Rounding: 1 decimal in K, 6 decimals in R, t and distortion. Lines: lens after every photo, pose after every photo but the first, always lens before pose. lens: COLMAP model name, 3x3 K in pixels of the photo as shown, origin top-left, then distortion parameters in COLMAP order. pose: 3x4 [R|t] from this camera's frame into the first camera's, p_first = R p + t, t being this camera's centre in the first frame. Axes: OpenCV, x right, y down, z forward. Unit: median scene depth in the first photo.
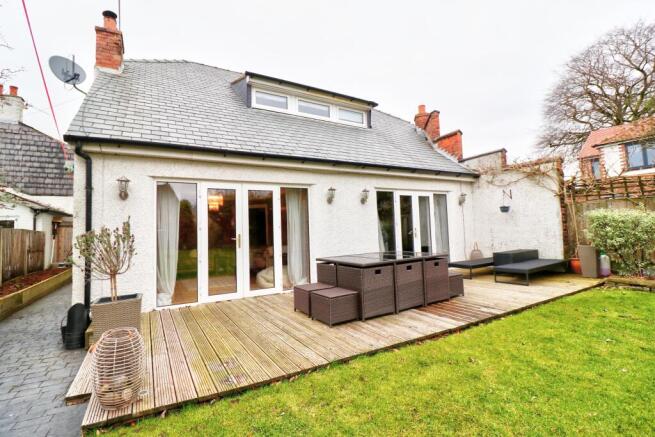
lens RADIAL K [[303.4, 0, 326.3], [0, 303.4, 215.0], [0, 0, 1]] dist [-0.008317, -0.009081]
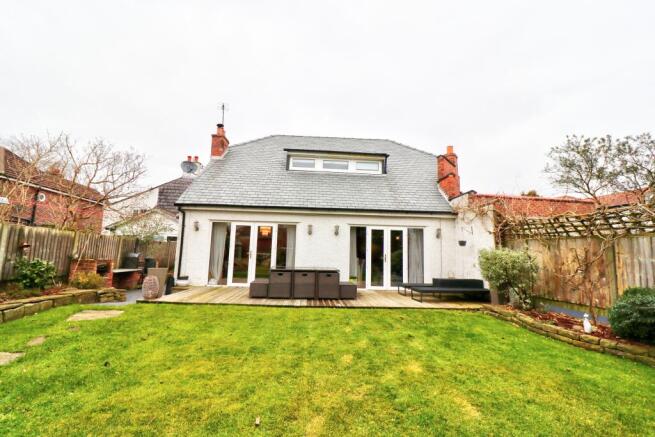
lens RADIAL K [[303.4, 0, 327.0], [0, 303.4, 217.2], [0, 0, 1]] dist [-0.008317, -0.009081]
pose [[0.889070, 0.007383, -0.457713, 0.686486], [-0.036161, 0.997878, -0.054143, -0.039431], [0.456342, 0.064688, 0.887450, -0.294910]]
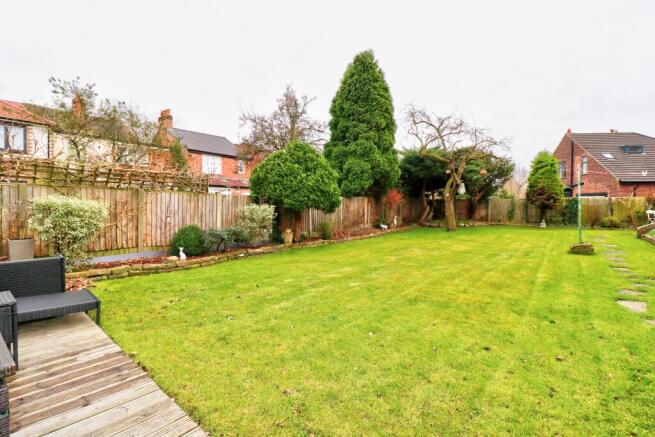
lens RADIAL K [[303.4, 0, 326.8], [0, 303.4, 213.0], [0, 0, 1]] dist [-0.008317, -0.009081]
pose [[-0.329562, 0.018190, 0.943959, -0.093906], [-0.037545, 0.998771, -0.032354, 0.022165], [-0.943387, -0.046103, -0.328474, 0.422151]]
